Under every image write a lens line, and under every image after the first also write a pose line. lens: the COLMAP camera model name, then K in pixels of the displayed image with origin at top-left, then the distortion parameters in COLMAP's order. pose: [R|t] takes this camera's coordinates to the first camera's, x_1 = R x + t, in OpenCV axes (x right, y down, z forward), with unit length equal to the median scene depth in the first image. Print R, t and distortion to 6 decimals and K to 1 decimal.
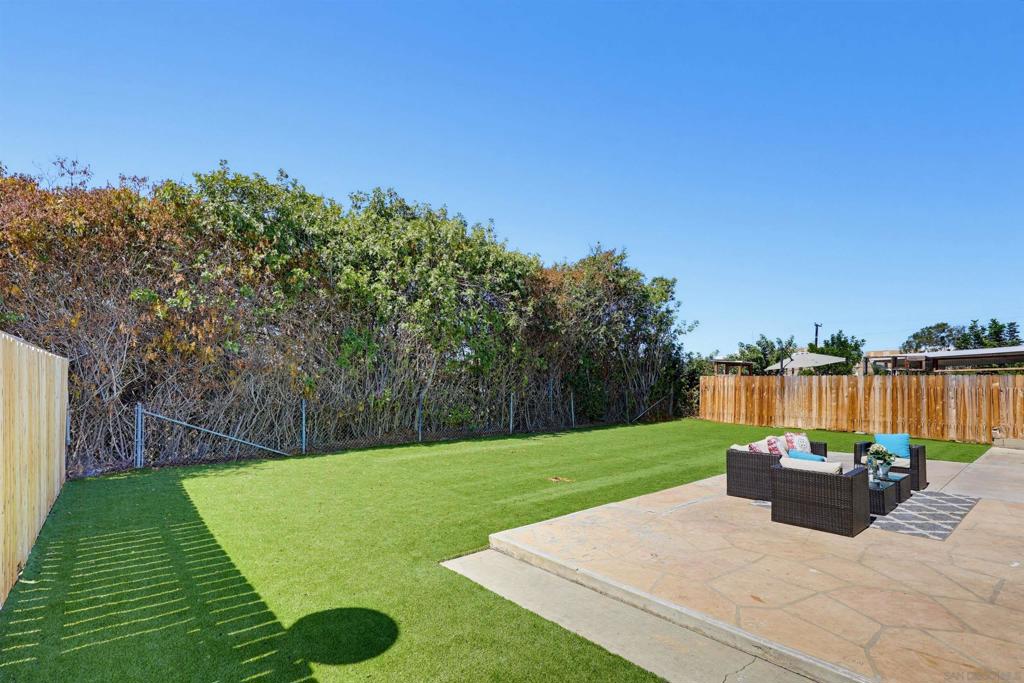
lens RADIAL K [[476.1, 0, 524.7], [0, 476.1, 378.8], [0, 0, 1]] dist [-0.000402, -0.000025]
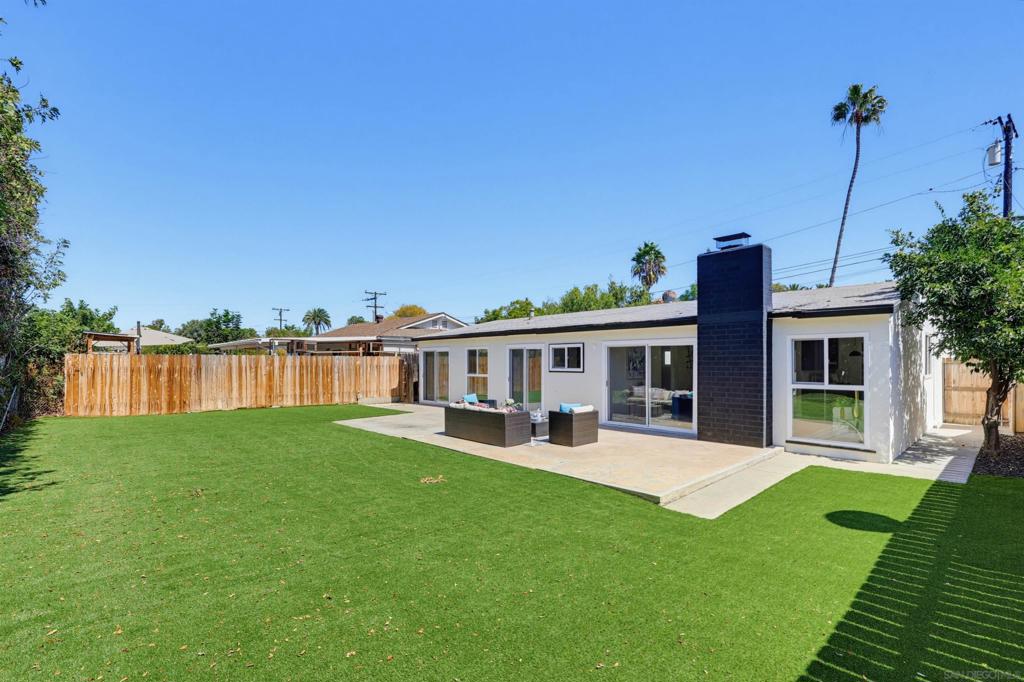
lens RADIAL K [[469.3, 0, 515.2], [0, 469.3, 357.9], [0, 0, 1]] dist [-0.000200, -0.000043]
pose [[-0.028364, -0.000846, 0.999597, -0.395345], [-0.005975, 0.999982, 0.000677, -0.005022], [-0.999580, -0.005953, -0.028369, 0.452766]]
